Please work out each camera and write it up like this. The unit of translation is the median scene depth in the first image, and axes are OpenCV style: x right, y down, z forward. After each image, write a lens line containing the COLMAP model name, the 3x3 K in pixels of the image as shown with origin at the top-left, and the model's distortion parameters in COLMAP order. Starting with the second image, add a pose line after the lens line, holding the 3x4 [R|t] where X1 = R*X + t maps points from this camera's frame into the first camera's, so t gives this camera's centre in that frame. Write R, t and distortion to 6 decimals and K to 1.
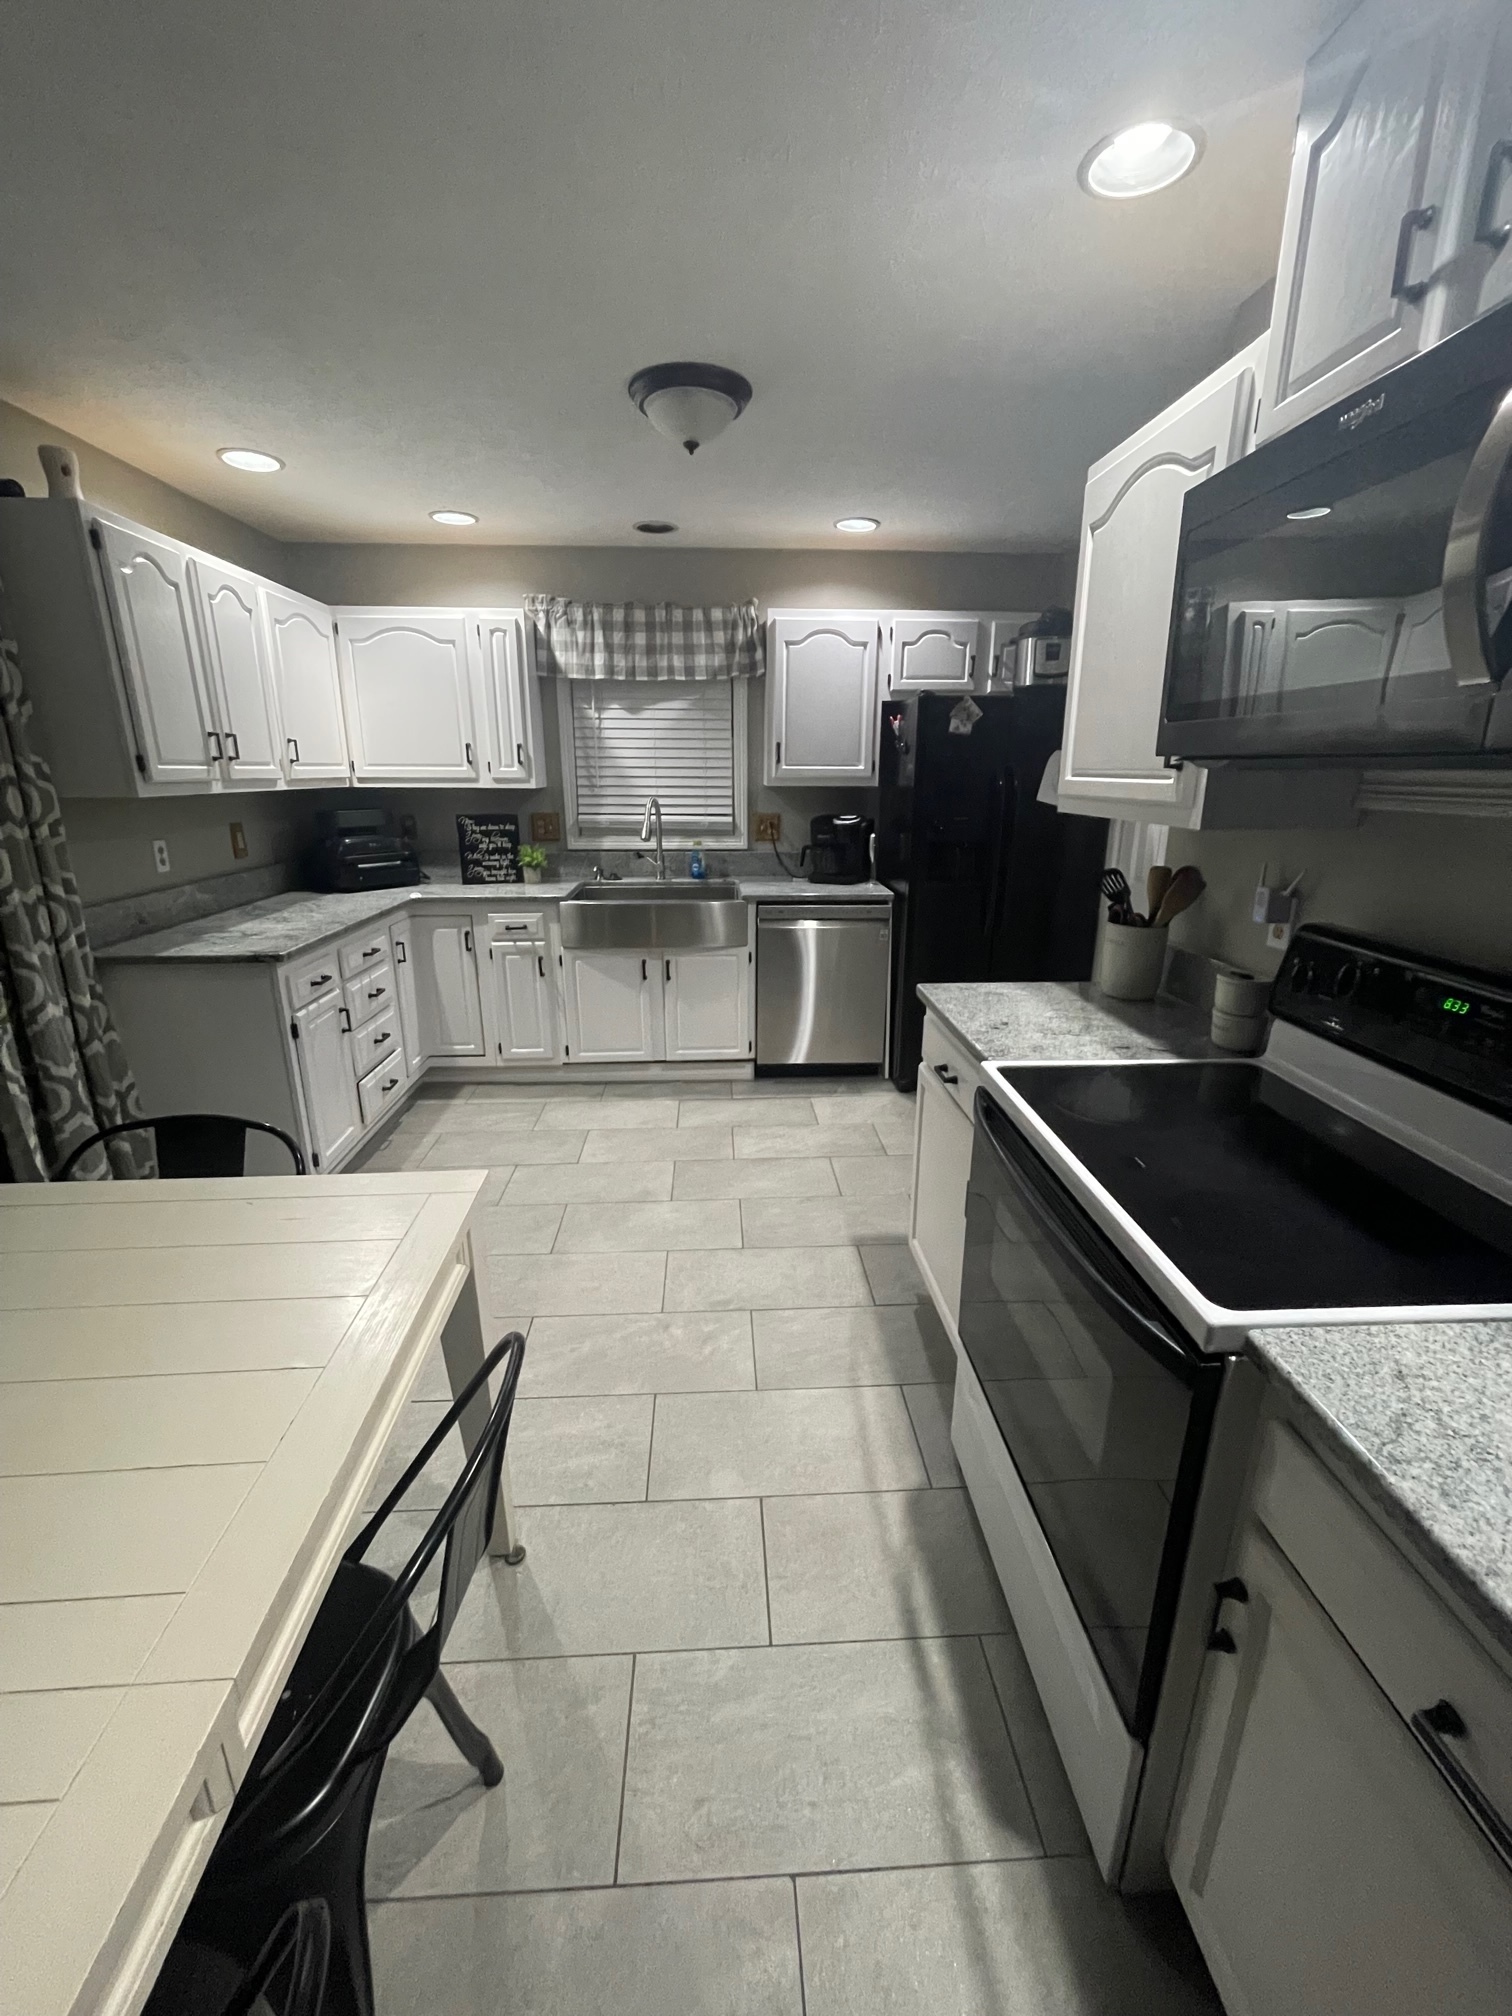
lens RADIAL K [[809.7, 0, 758.8], [0, 809.7, 1000.4], [0, 0, 1]] dist [-0.006179, 0.002099]
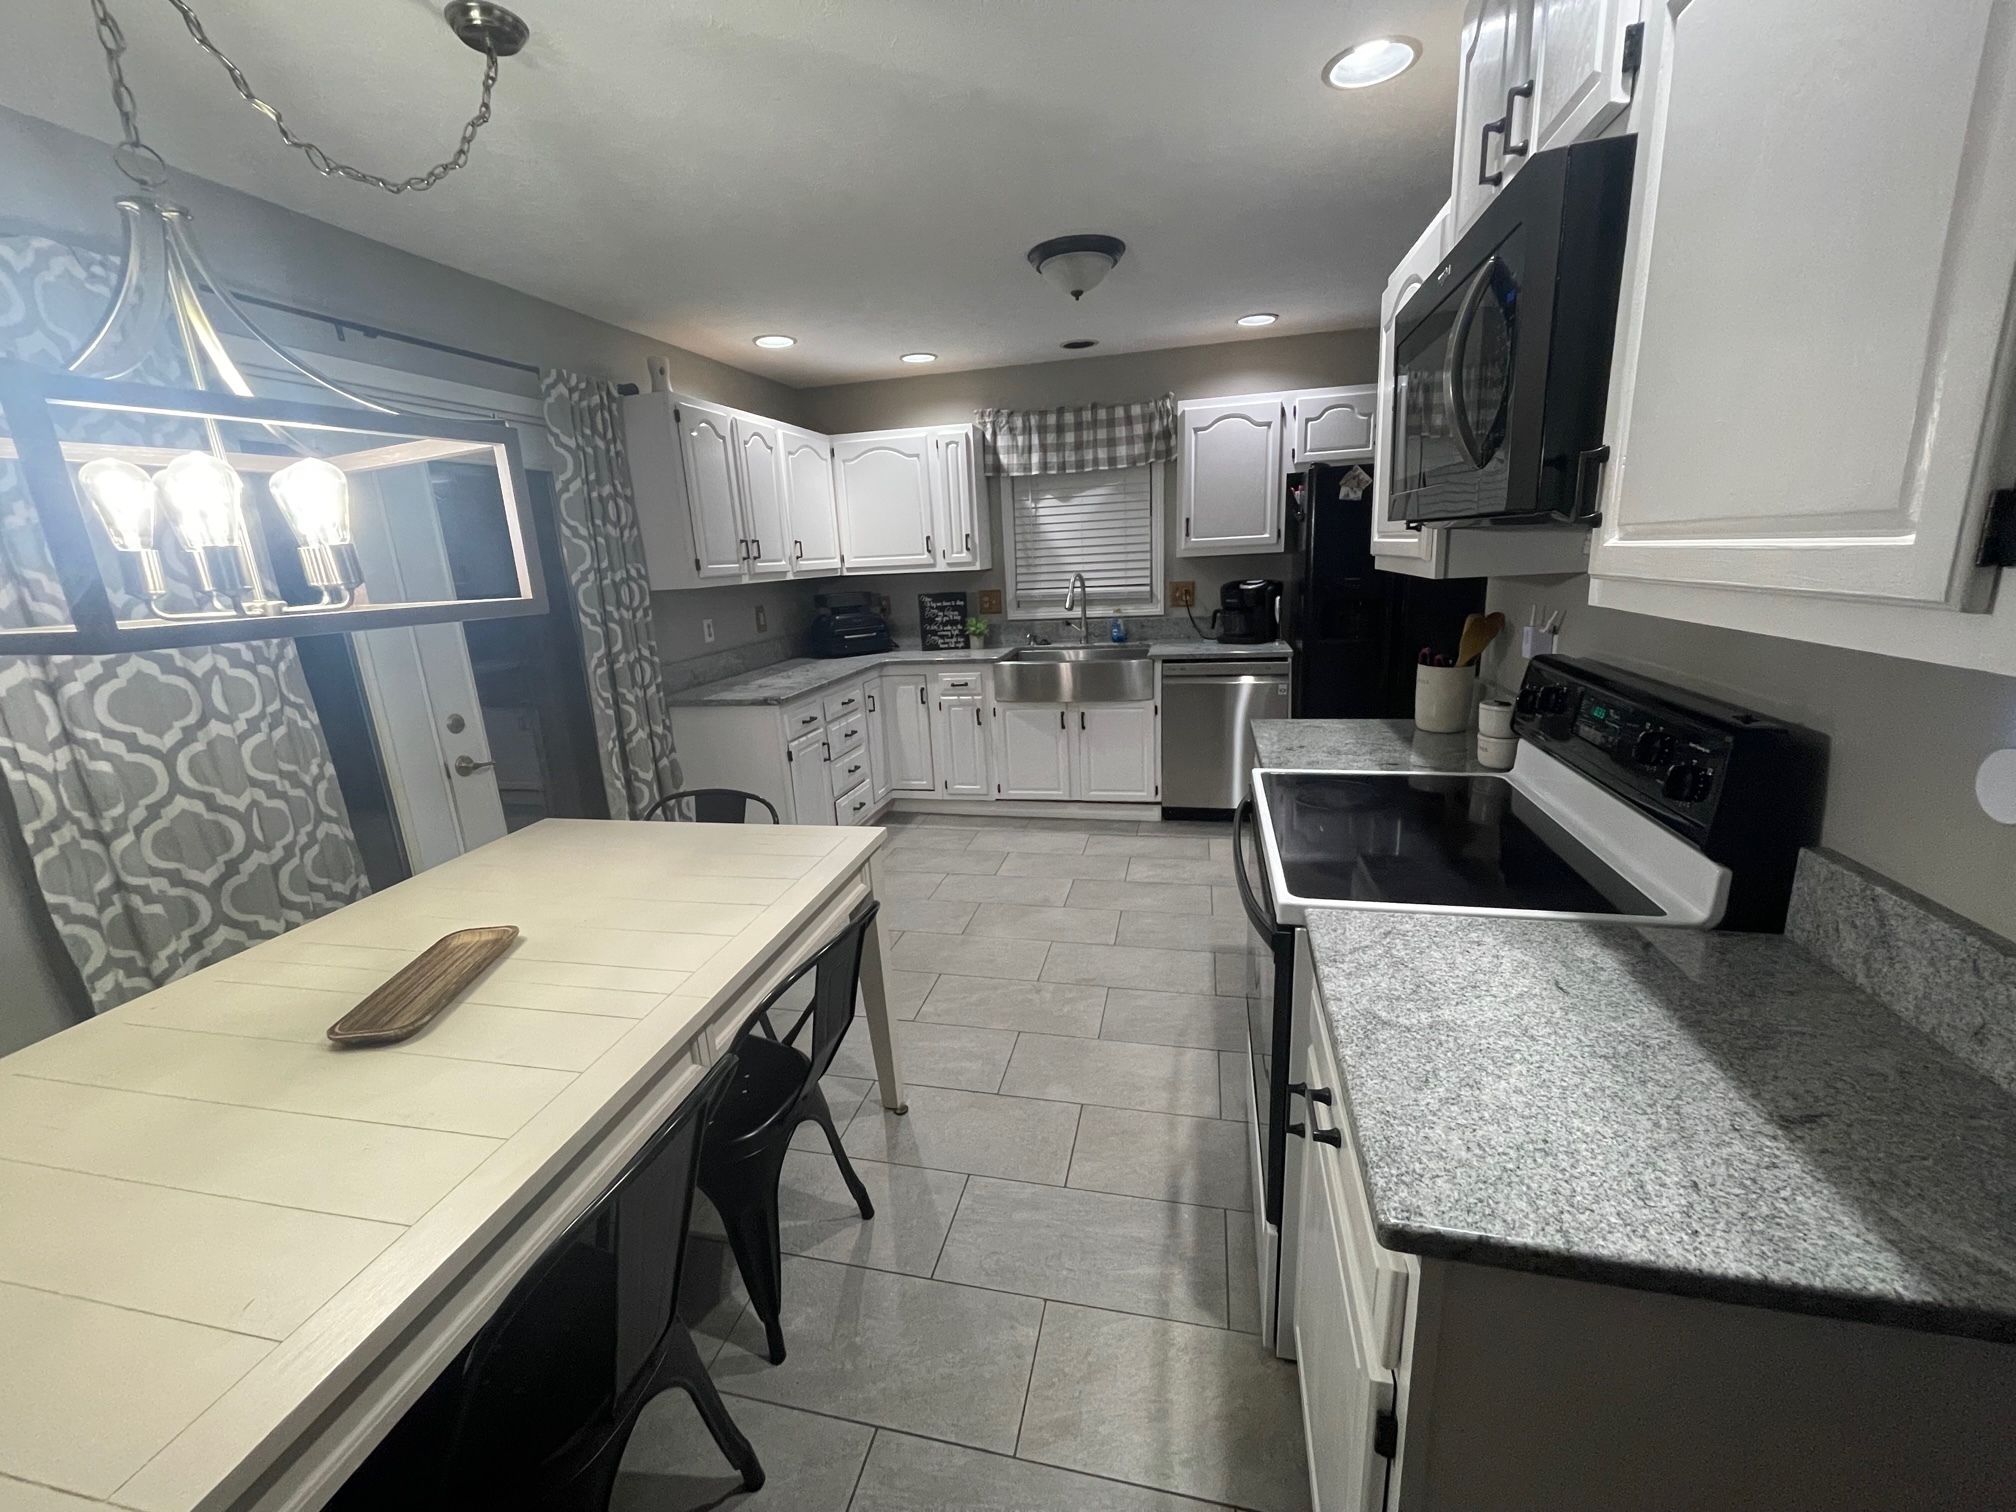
lens RADIAL K [[809.7, 0, 1004.8], [0, 809.7, 750.3], [0, 0, 1]] dist [-0.006179, 0.002099]
pose [[0.958430, 0.017297, -0.284802, 0.145189], [-0.025783, 0.999328, -0.026071, 0.050107], [0.284160, 0.032330, 0.958232, -0.179033]]
